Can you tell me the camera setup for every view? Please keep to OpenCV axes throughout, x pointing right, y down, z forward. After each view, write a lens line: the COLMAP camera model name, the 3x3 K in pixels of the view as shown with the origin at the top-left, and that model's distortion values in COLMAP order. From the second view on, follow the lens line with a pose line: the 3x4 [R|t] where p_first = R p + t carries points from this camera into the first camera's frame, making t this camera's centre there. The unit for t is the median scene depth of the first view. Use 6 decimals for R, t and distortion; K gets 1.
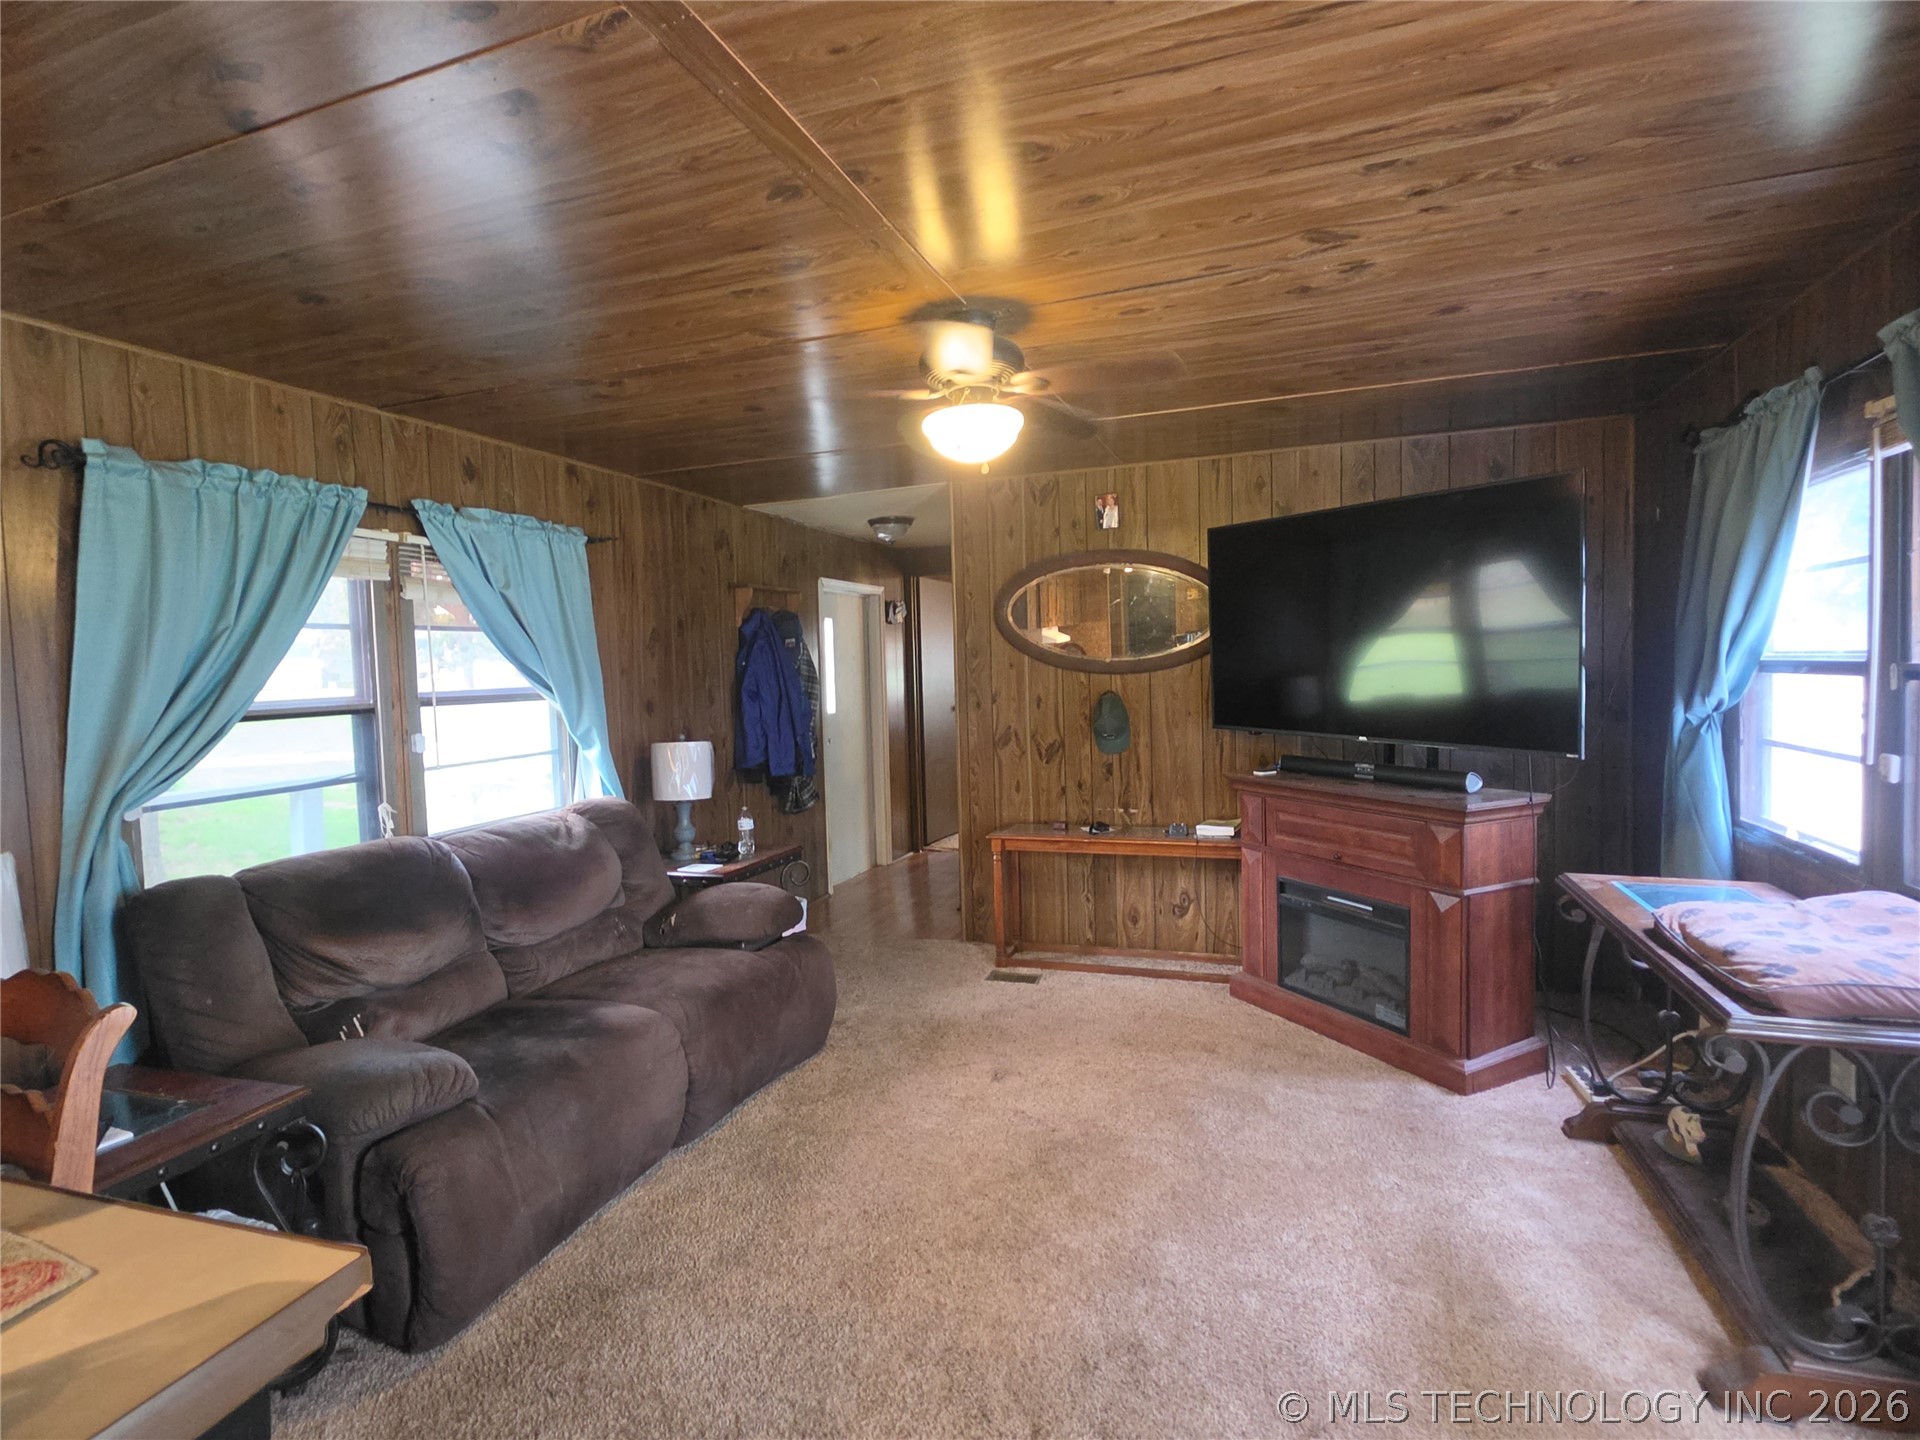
lens RADIAL K [[967.9, 0, 952.2], [0, 967.9, 711.5], [0, 0, 1]] dist [0.017012, -0.008895]
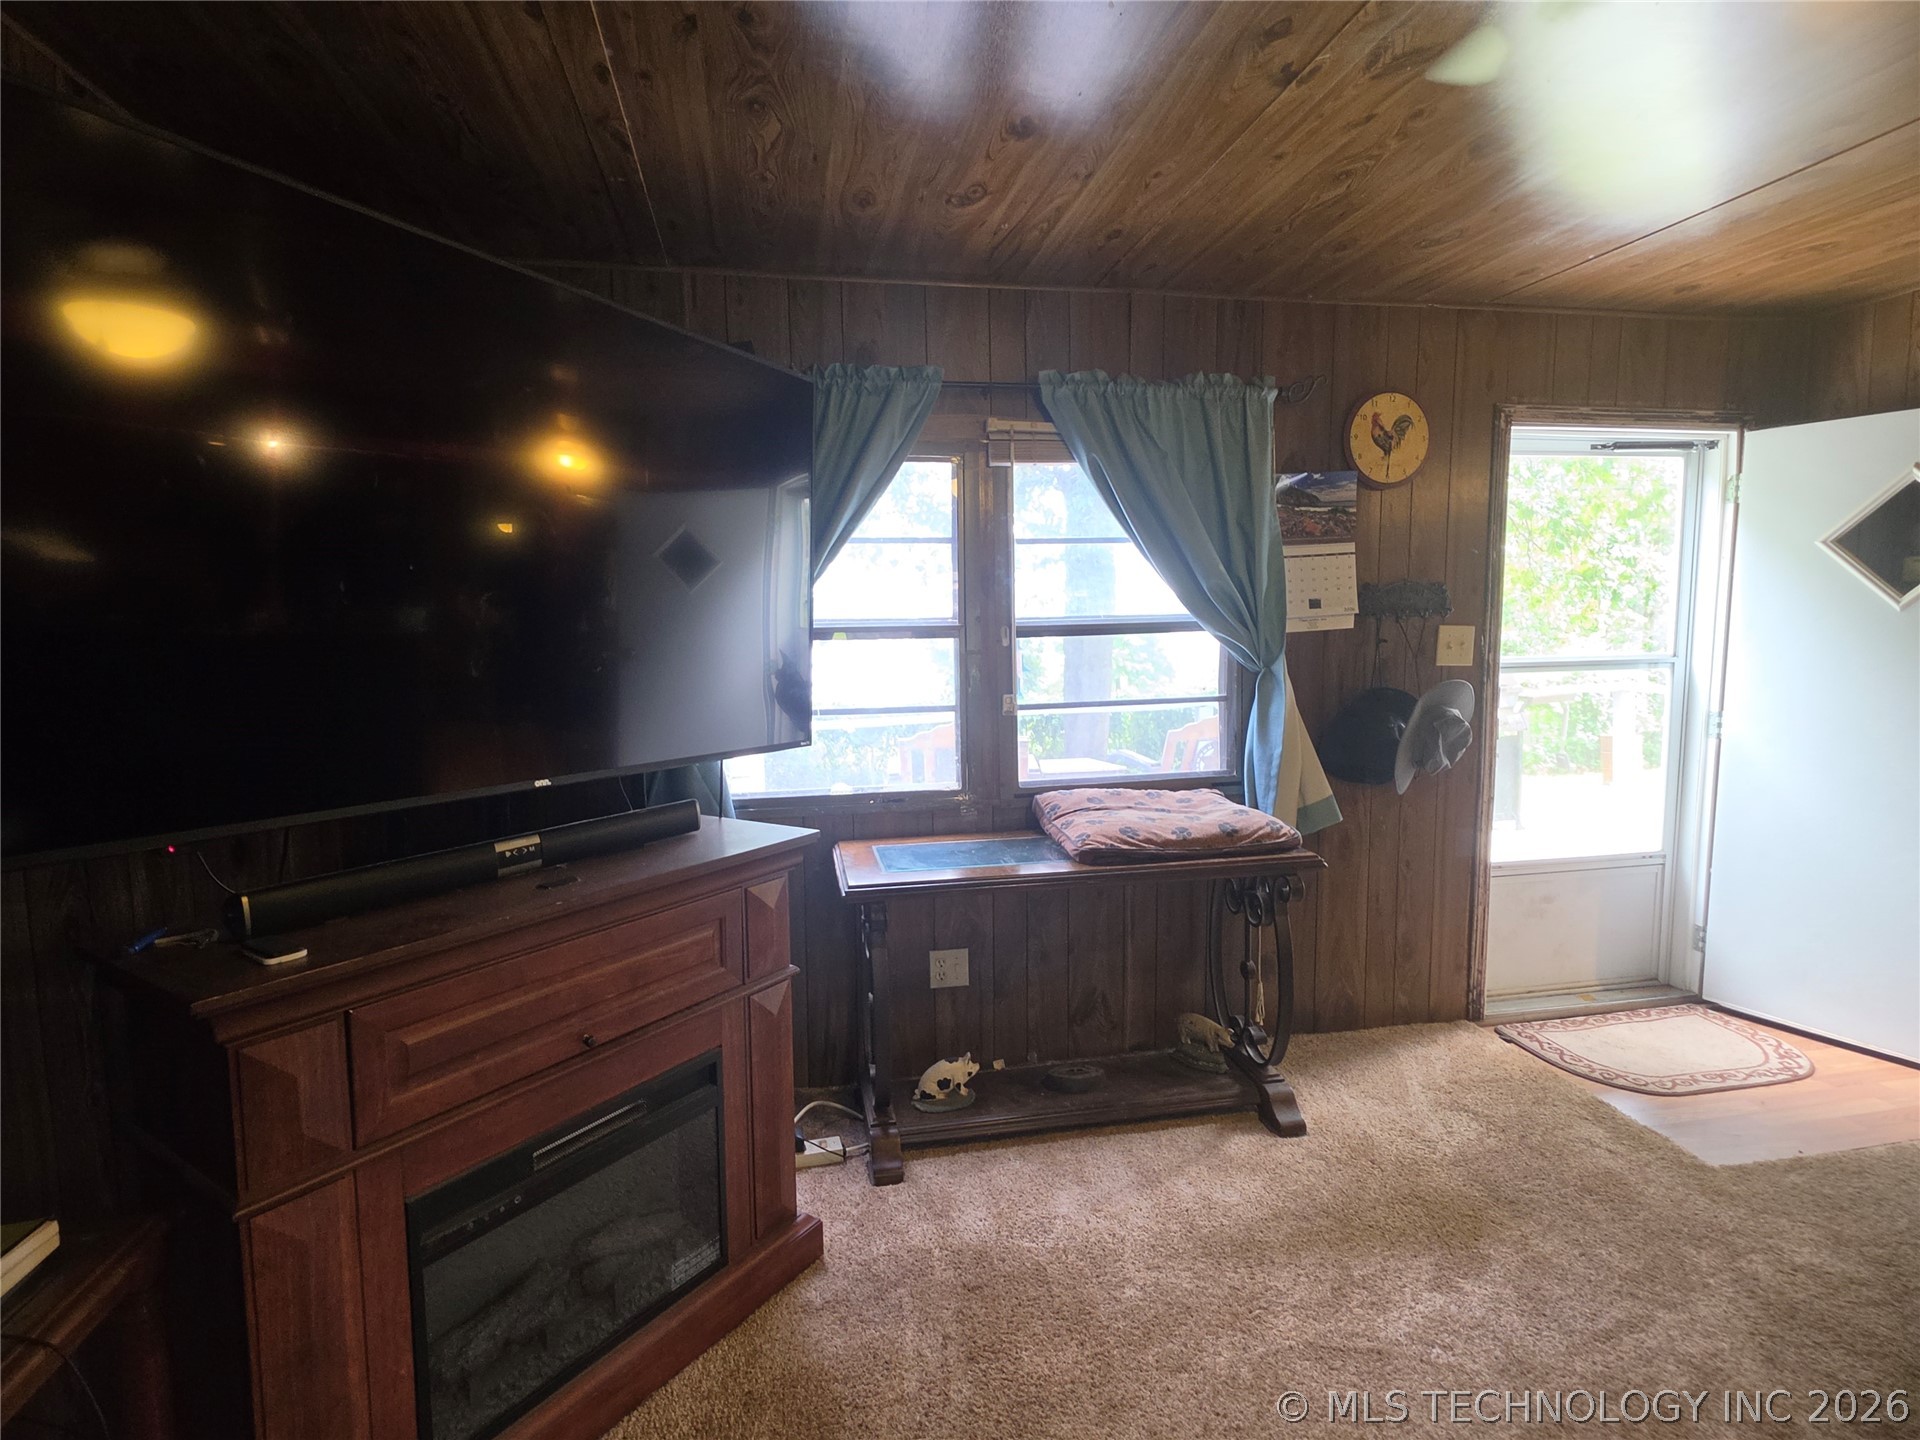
lens RADIAL K [[967.9, 0, 952.2], [0, 967.9, 711.5], [0, 0, 1]] dist [0.017012, -0.008895]
pose [[-0.501942, -0.049817, 0.863466, -0.083253], [0.059935, 0.993936, 0.092185, -0.038838], [-0.862822, 0.098023, -0.495912, 1.109595]]
